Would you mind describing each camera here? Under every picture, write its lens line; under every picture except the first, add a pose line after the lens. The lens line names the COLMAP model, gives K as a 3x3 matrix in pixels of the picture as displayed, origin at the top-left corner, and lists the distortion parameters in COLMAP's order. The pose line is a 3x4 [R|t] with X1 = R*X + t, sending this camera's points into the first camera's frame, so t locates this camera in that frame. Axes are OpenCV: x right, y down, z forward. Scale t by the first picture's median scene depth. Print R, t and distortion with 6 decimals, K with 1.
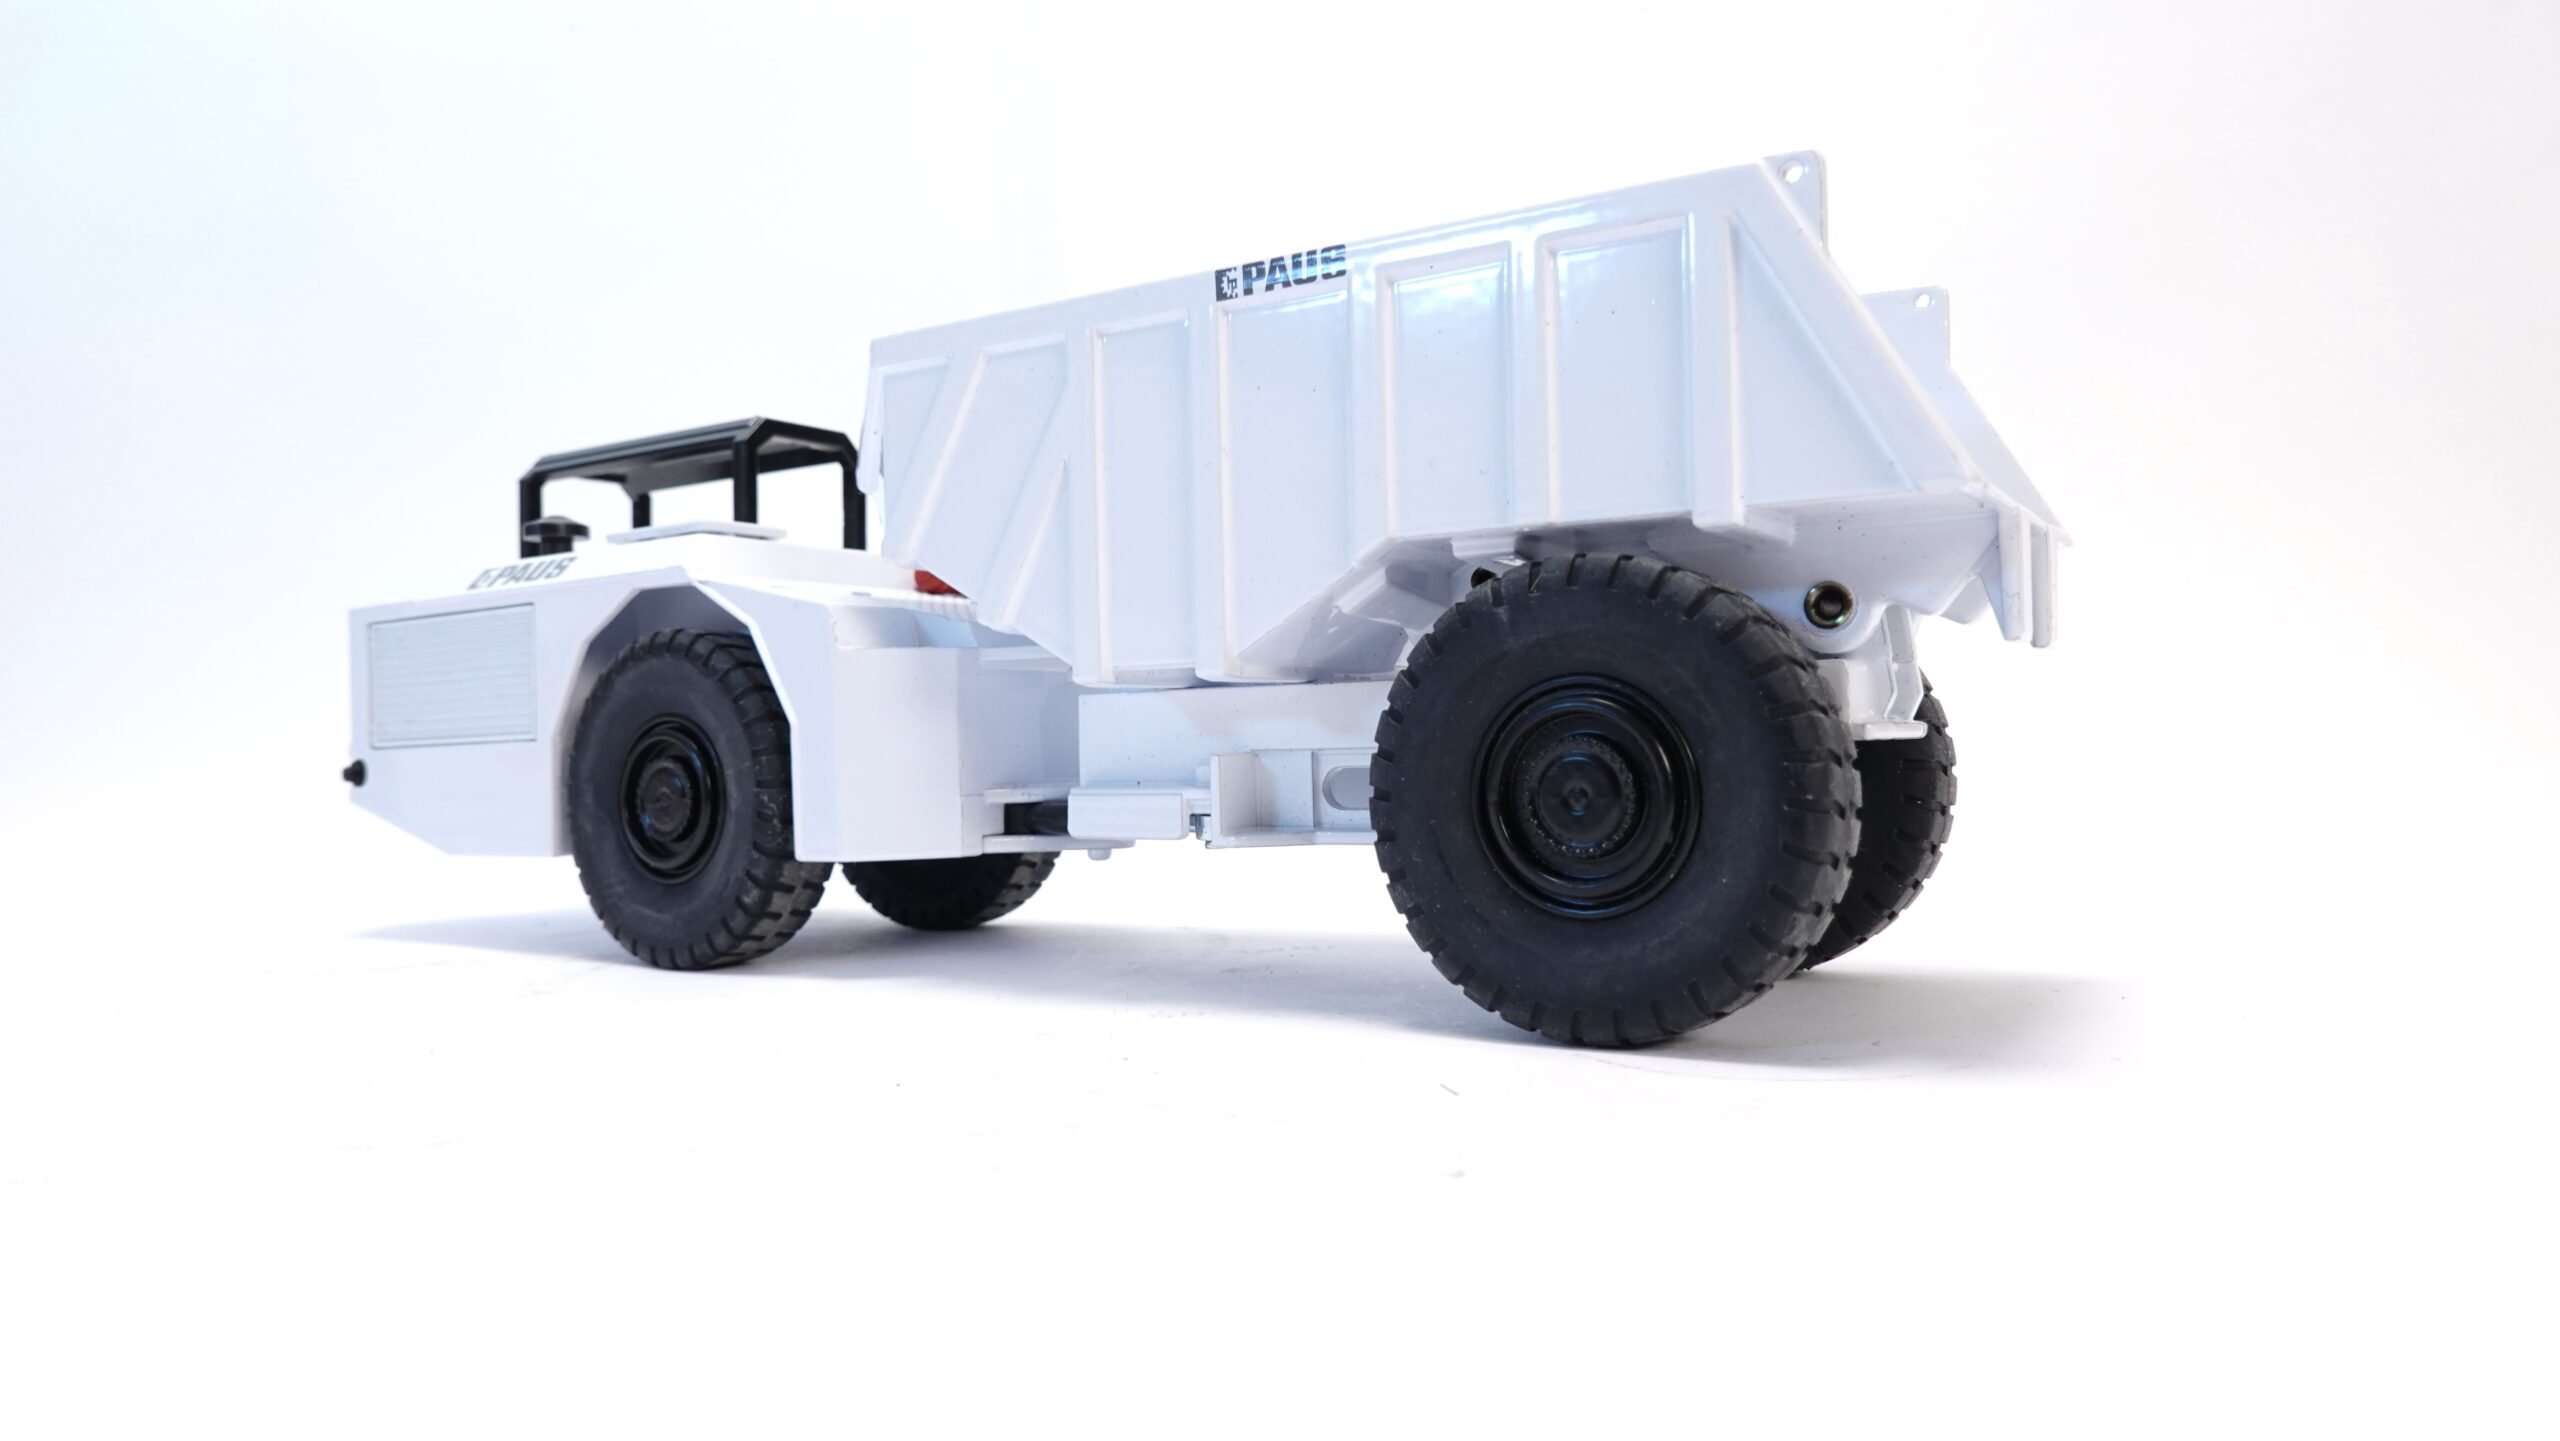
lens RADIAL K [[1721.9, 0, 1276.4], [0, 1721.9, 697.8], [0, 0, 1]] dist [0.006126, -0.001337]
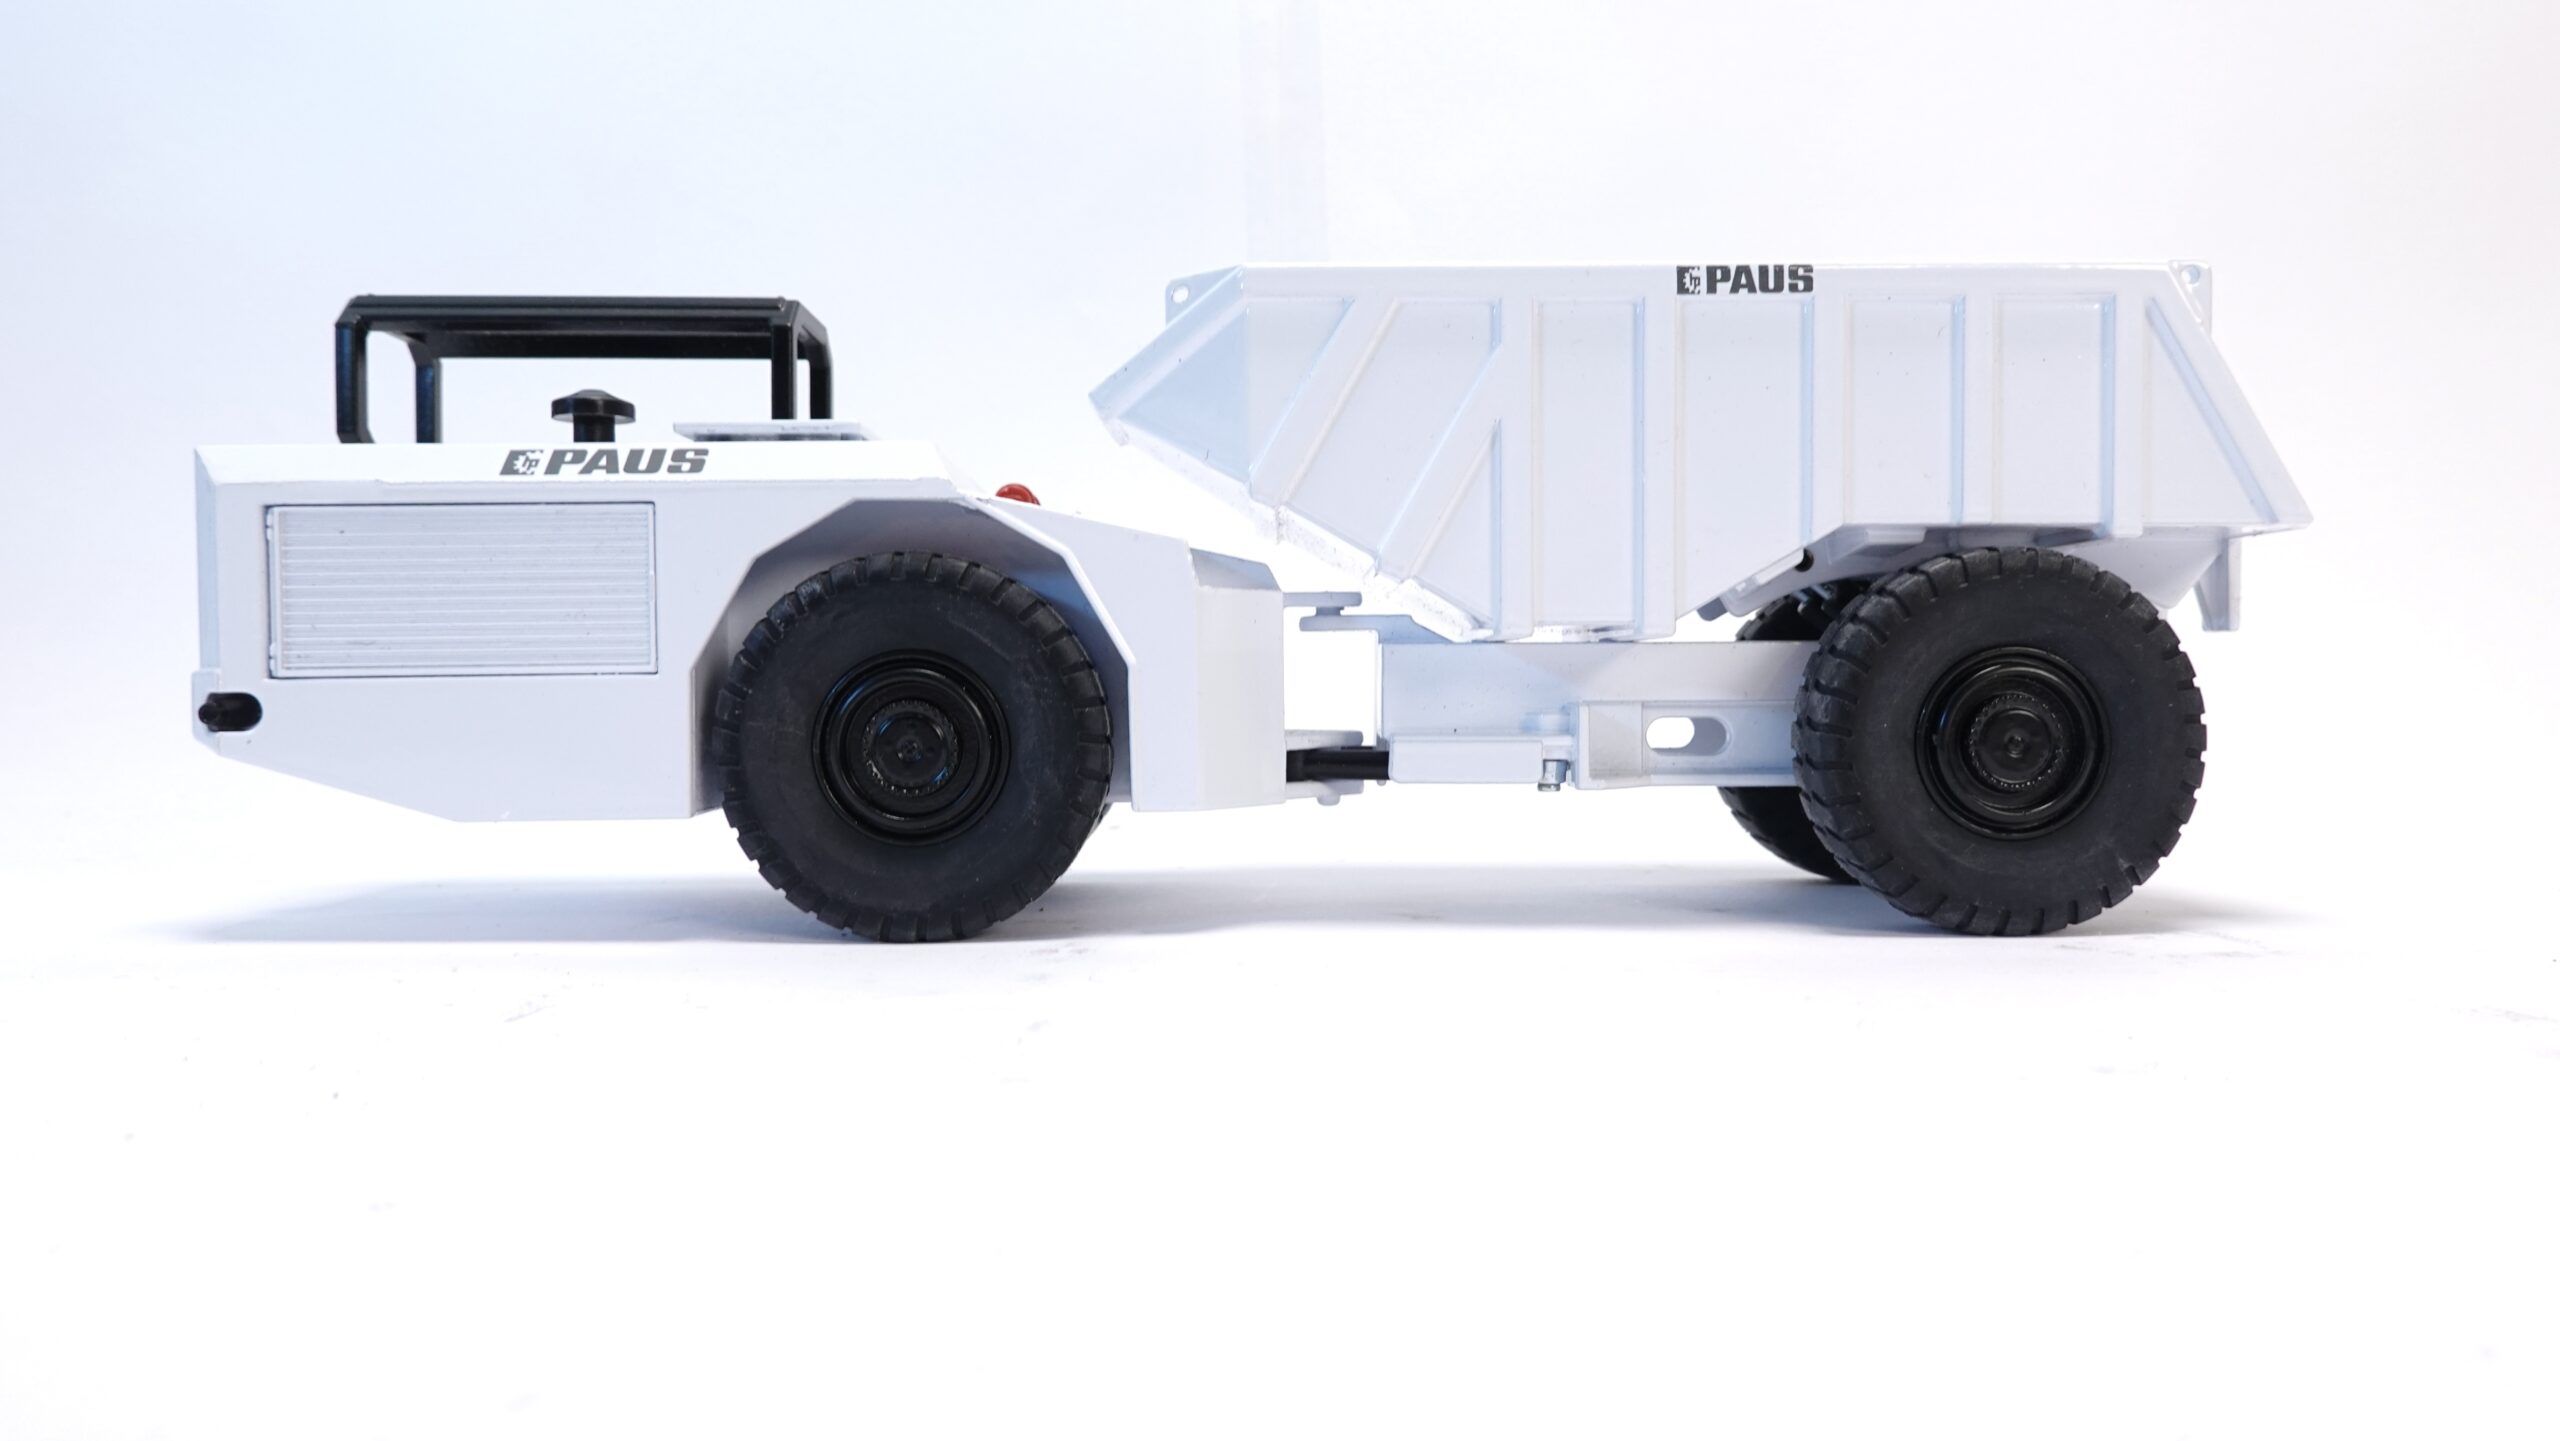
lens RADIAL K [[1721.9, 0, 1277.4], [0, 1721.9, 741.6], [0, 0, 1]] dist [0.006126, -0.001337]
pose [[0.818973, 0.002382, 0.573828, -0.847789], [-0.032946, 0.998537, 0.042875, 0.016667], [-0.572886, -0.054019, 0.817853, 0.220996]]
